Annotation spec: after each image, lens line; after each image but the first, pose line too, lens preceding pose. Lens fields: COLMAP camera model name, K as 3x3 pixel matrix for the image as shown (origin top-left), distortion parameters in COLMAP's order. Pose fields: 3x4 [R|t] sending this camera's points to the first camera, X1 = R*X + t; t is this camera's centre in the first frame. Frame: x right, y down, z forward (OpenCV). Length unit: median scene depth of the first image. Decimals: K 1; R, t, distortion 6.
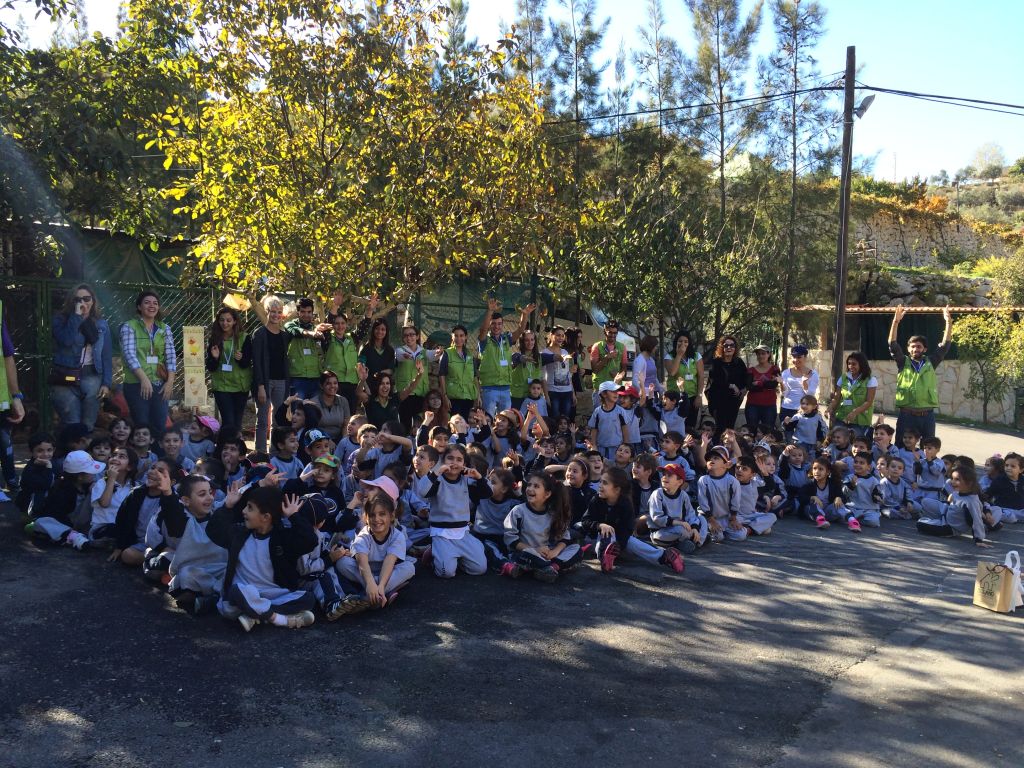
lens RADIAL K [[839.9, 0, 531.7], [0, 839.9, 396.5], [0, 0, 1]] dist [0.028635, -0.069640]
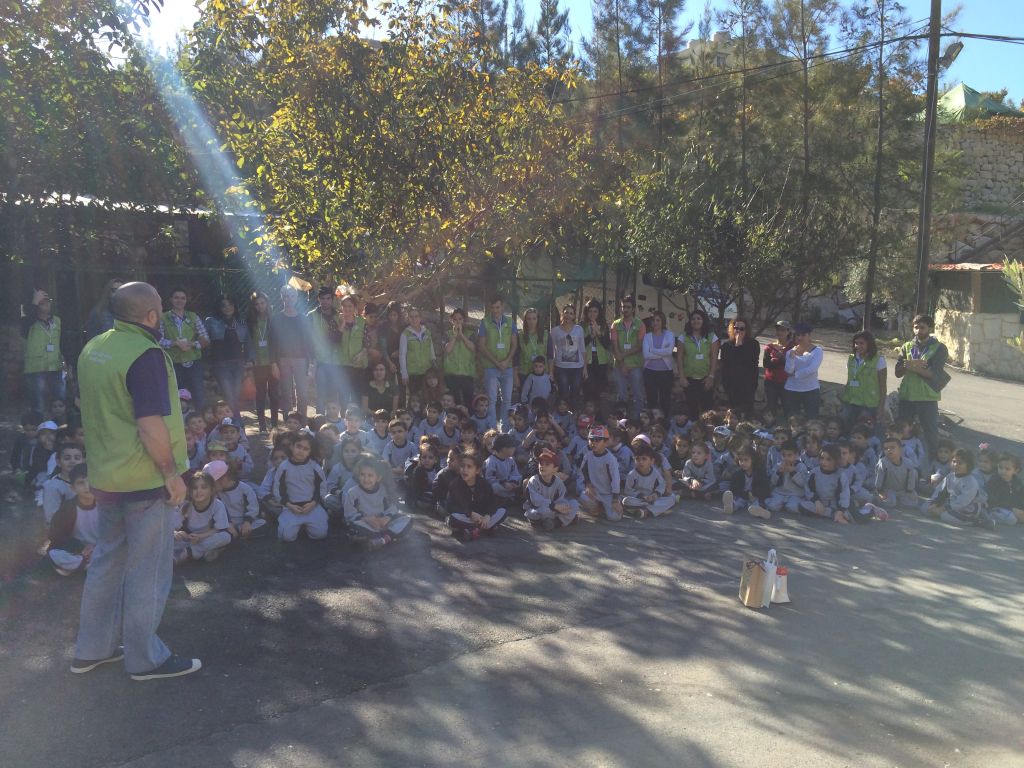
lens RADIAL K [[839.9, 0, 539.3], [0, 839.9, 409.4], [0, 0, 1]] dist [0.028635, -0.069640]
pose [[0.969373, 0.021276, -0.244668, 0.170226], [-0.004623, 0.997645, 0.068435, -0.017164], [0.245548, -0.065208, 0.967189, -0.019596]]
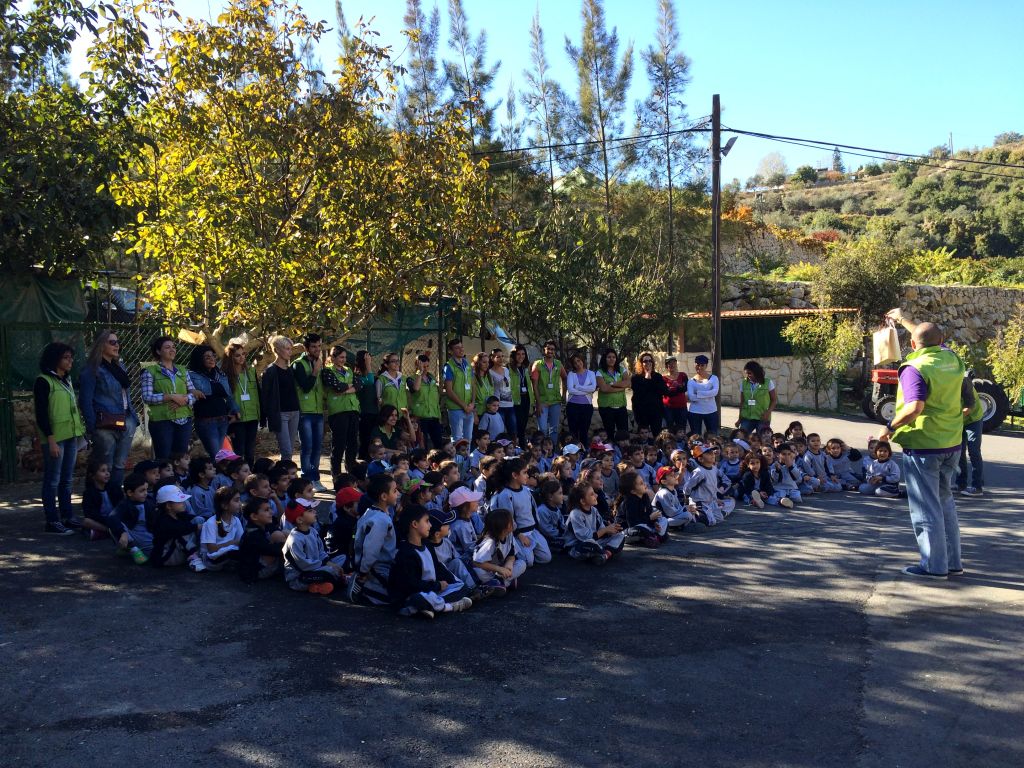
lens RADIAL K [[839.9, 0, 518.9], [0, 839.9, 393.8], [0, 0, 1]] dist [0.028635, -0.069640]
pose [[0.979079, -0.054728, 0.195984, -0.121406], [0.056914, 0.998364, -0.005534, -0.010529], [-0.195360, 0.016573, 0.980591, -0.072437]]
